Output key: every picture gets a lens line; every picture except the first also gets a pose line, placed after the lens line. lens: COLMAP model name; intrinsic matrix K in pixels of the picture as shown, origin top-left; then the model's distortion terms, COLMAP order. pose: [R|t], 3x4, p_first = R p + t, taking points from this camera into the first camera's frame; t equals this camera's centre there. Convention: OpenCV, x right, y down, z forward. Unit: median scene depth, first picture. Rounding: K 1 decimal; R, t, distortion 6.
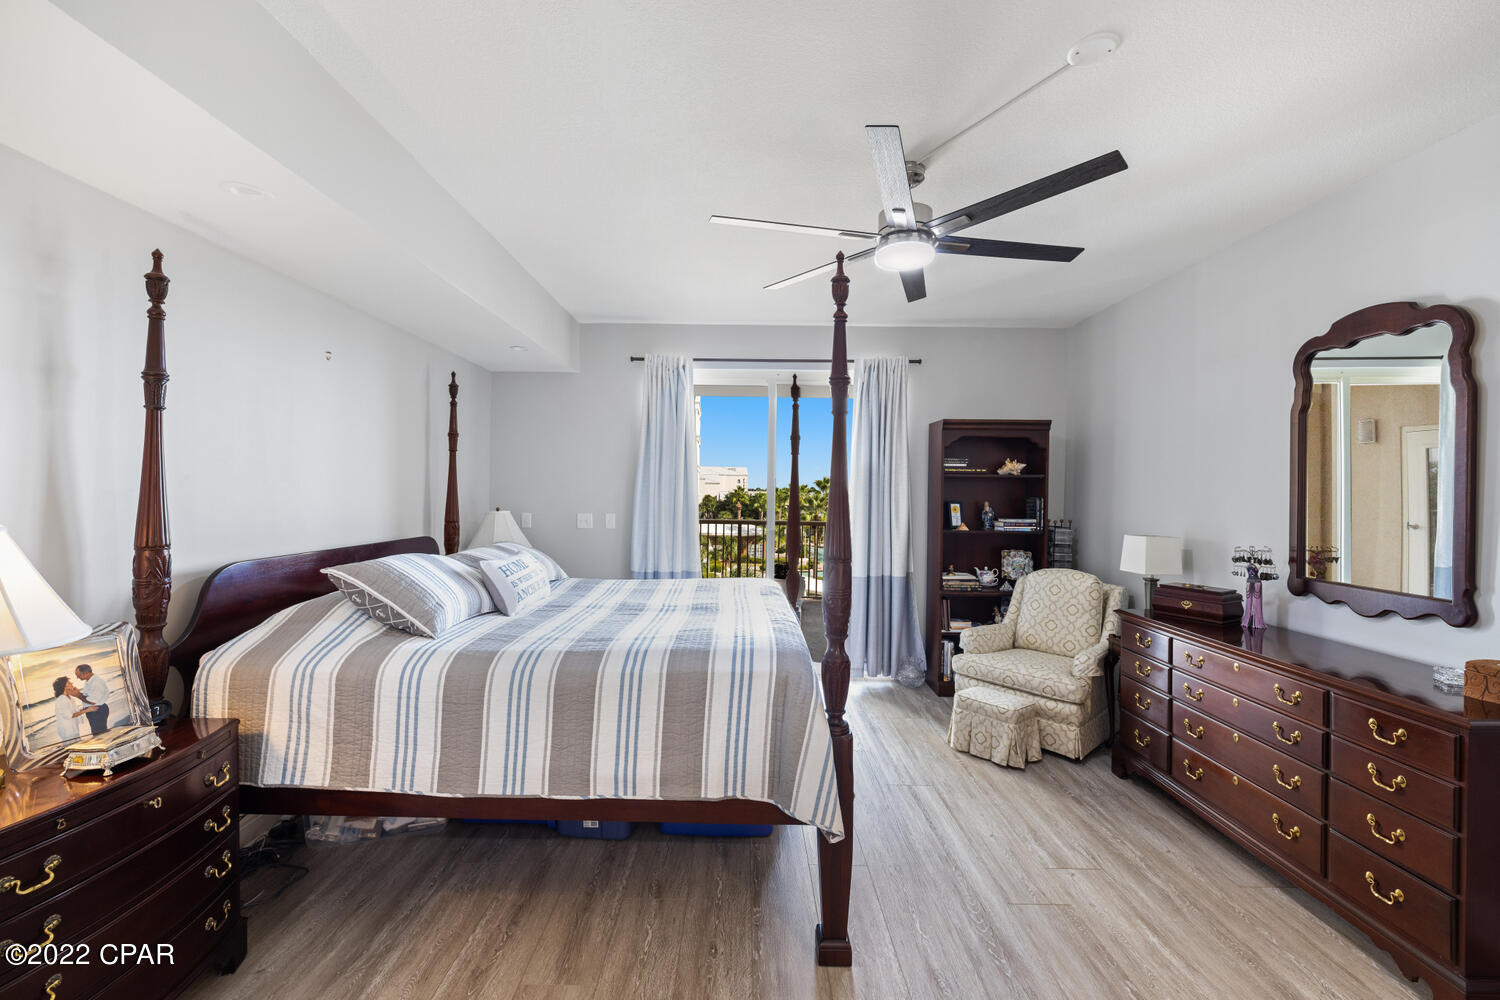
lens RADIAL K [[630.5, 0, 748.4], [0, 630.5, 492.4], [0, 0, 1]] dist [-0.000301, -0.000100]
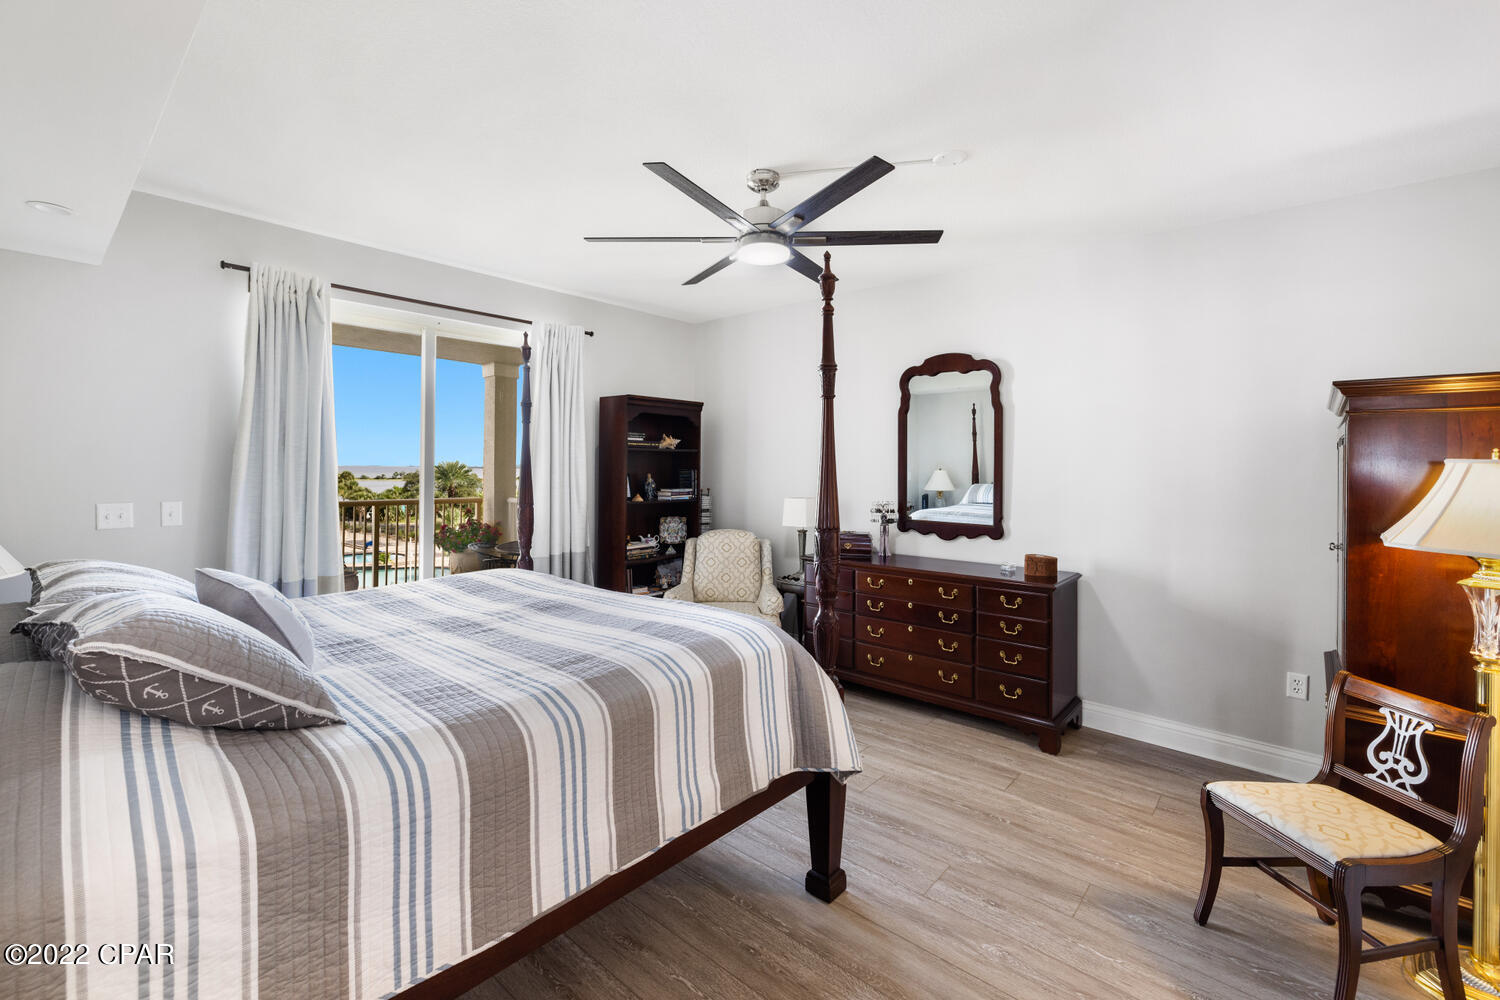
lens RADIAL K [[637.8, 0, 749.0], [0, 637.8, 457.4], [0, 0, 1]] dist [-0.002576, -0.000487]
pose [[0.655904, 0.004285, 0.754832, -0.564822], [0.002213, 0.999969, -0.007599, -0.007764], [-0.754841, 0.006655, 0.655874, 0.263585]]
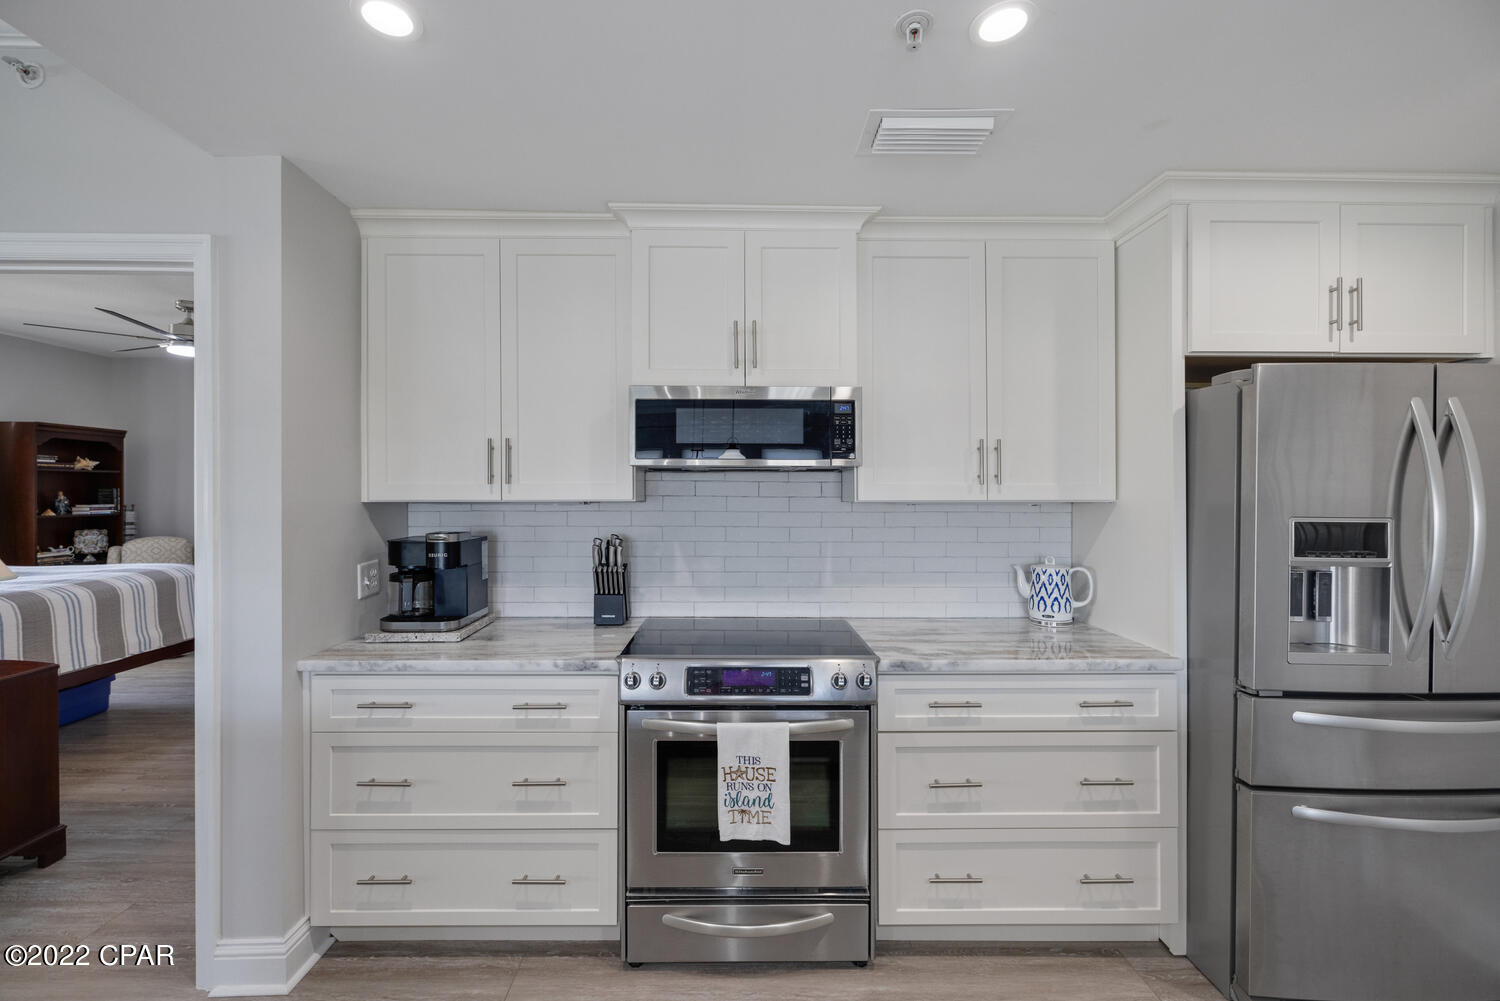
lens RADIAL K [[625.6, 0, 743.9], [0, 625.6, 496.7], [0, 0, 1]] dist [0.000274, -0.000183]
pose [[-0.017081, -0.017902, 0.999694, -1.429842], [-0.000984, 0.999840, 0.017888, 0.002776], [-0.999854, -0.000678, -0.017096, -0.492083]]
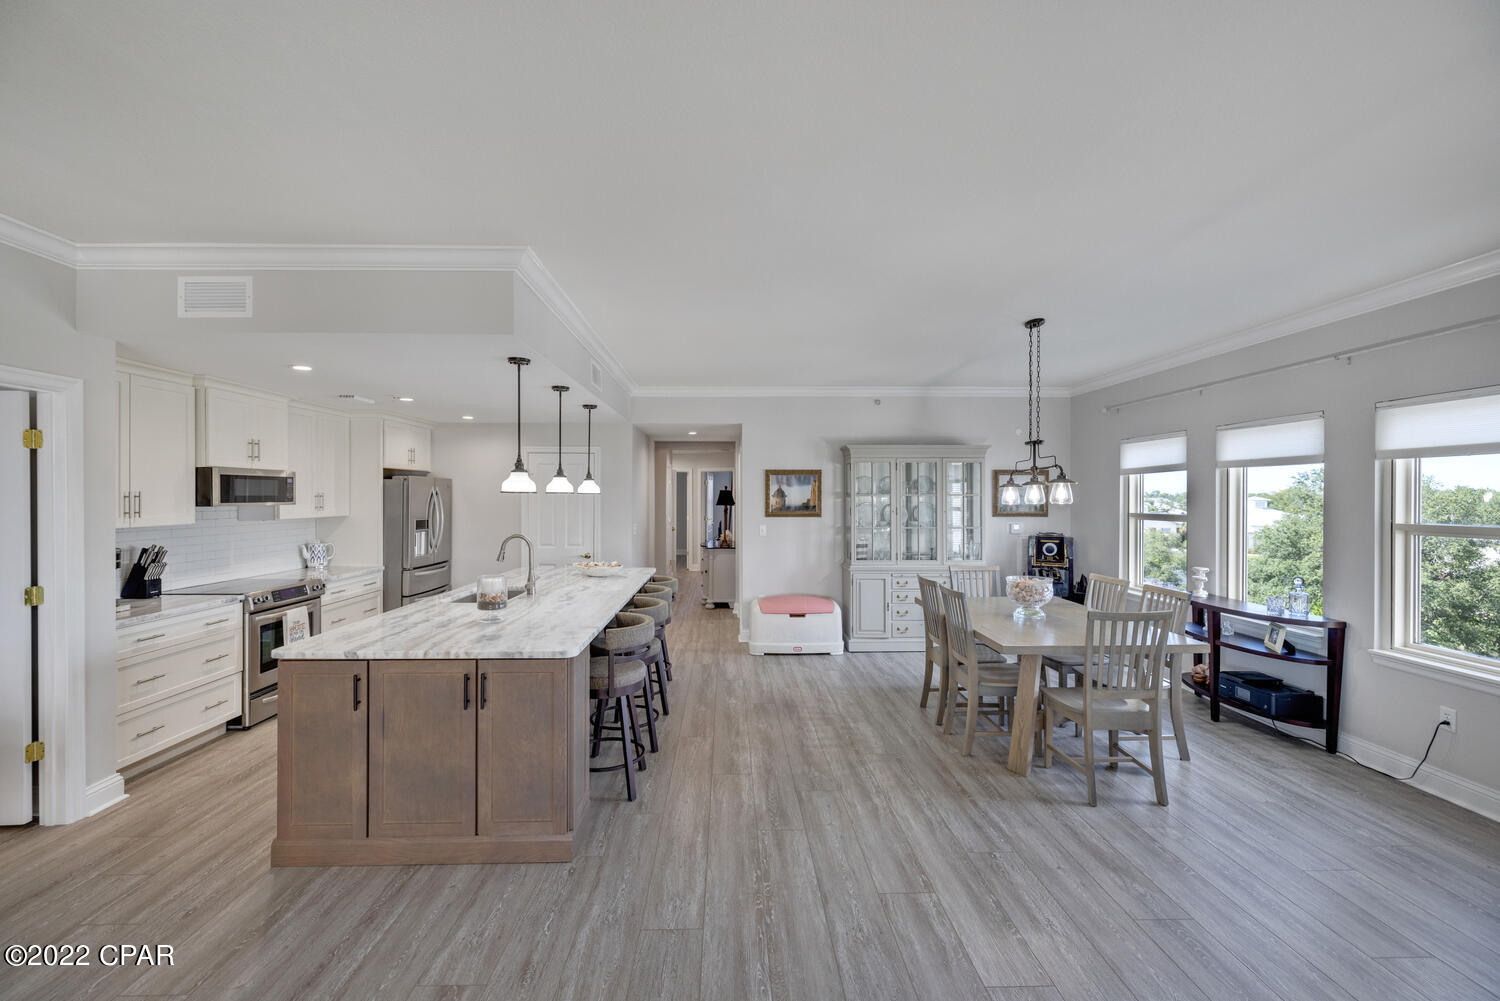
lens RADIAL K [[625.6, 0, 743.9], [0, 625.6, 496.7], [0, 0, 1]] dist [0.000274, -0.000183]
pose [[-0.999543, -0.015274, -0.026100, -1.919563], [-0.015367, 0.999876, 0.003378, -0.068778], [0.026045, 0.003777, -0.999654, 1.170808]]
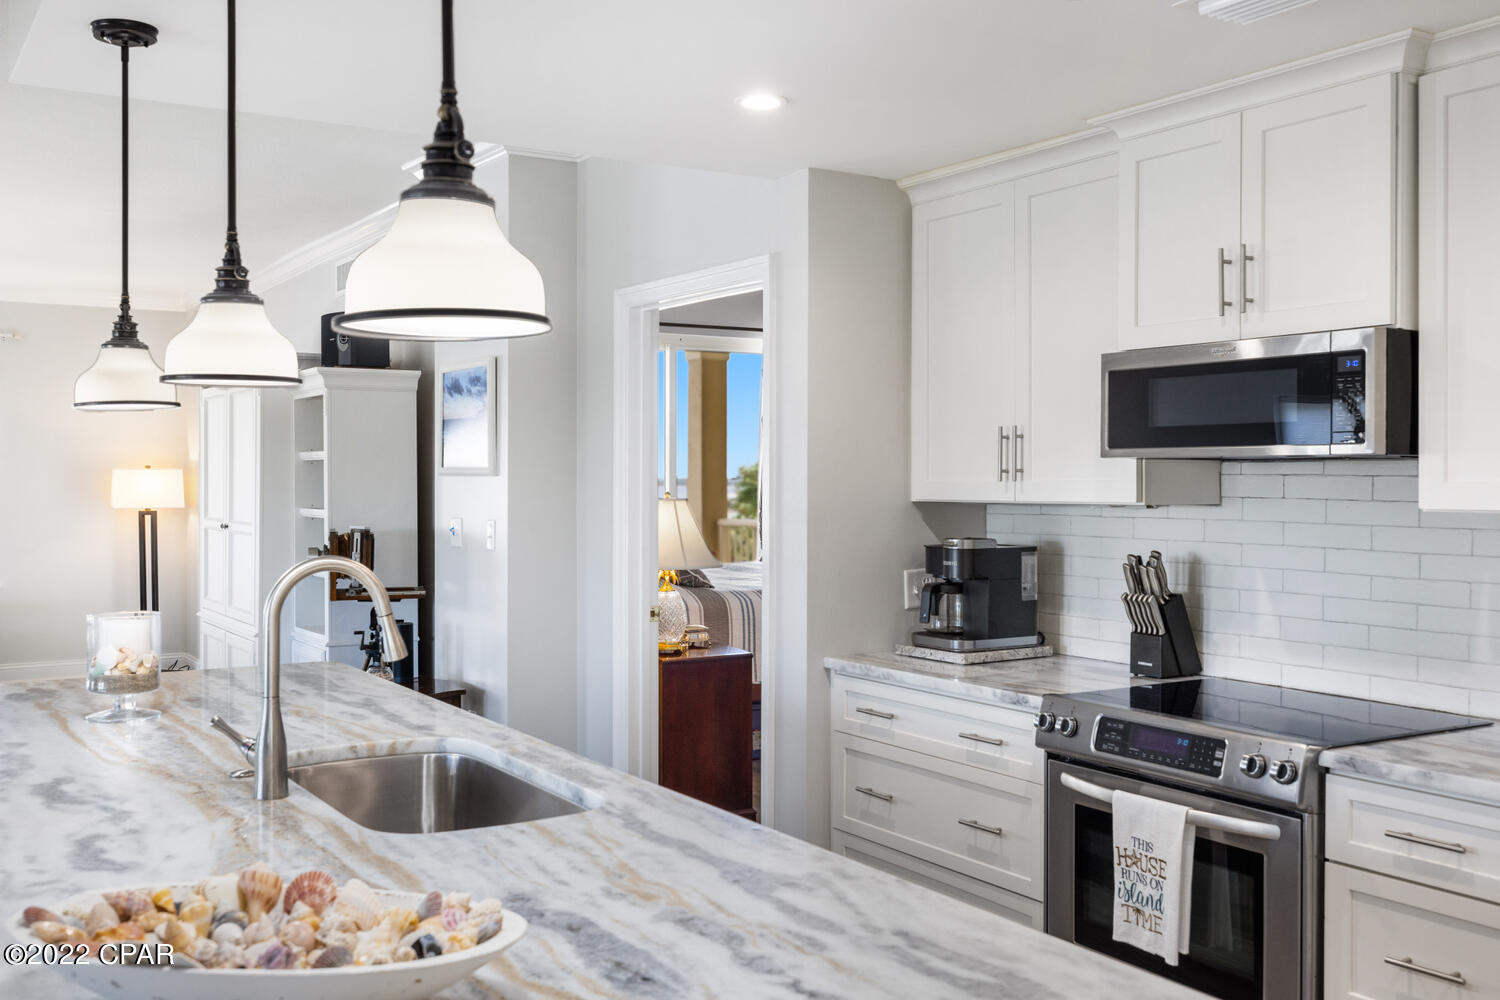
lens RADIAL K [[1449.9, 0, 746.5], [0, 1449.9, 477.9], [0, 0, 1]] dist [0.004957, -0.003235]
pose [[0.849044, -0.012263, 0.528180, -1.657654], [0.010960, 0.999924, 0.005599, -0.013695], [-0.528208, 0.001035, 0.849114, -1.318515]]
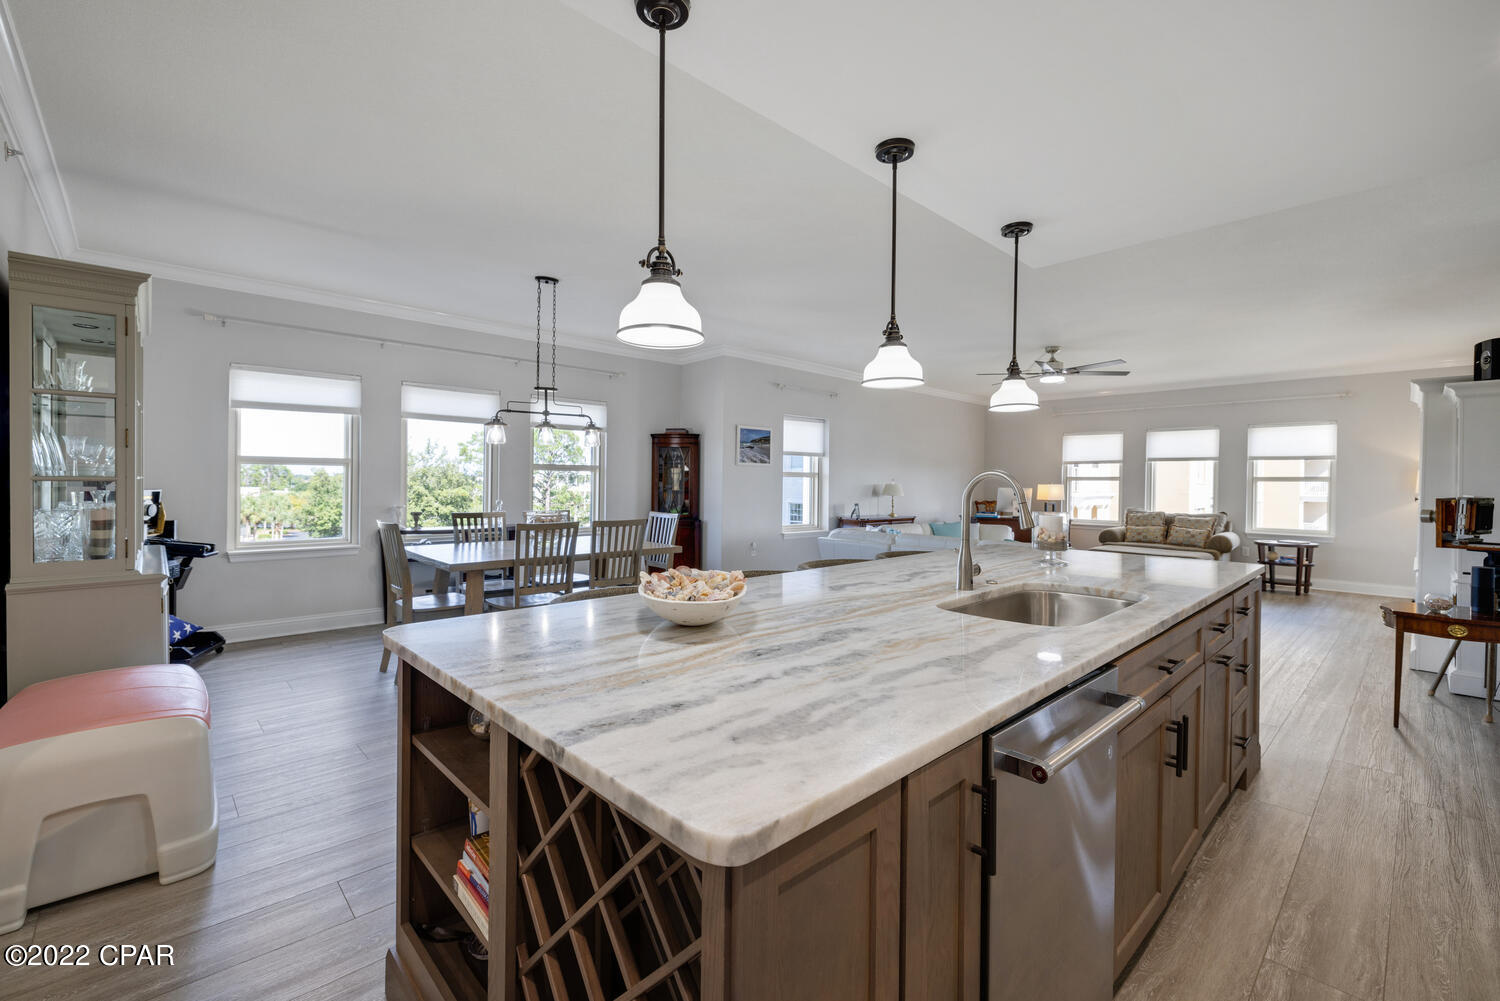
lens RADIAL K [[642.8, 0, 746.4], [0, 642.8, 491.8], [0, 0, 1]] dist [-0.000445, -0.000371]
pose [[0.686166, 0.005378, -0.727425, -1.041697], [-0.004359, 0.999985, 0.003281, 0.061933], [0.727432, 0.000920, 0.686179, -1.153450]]
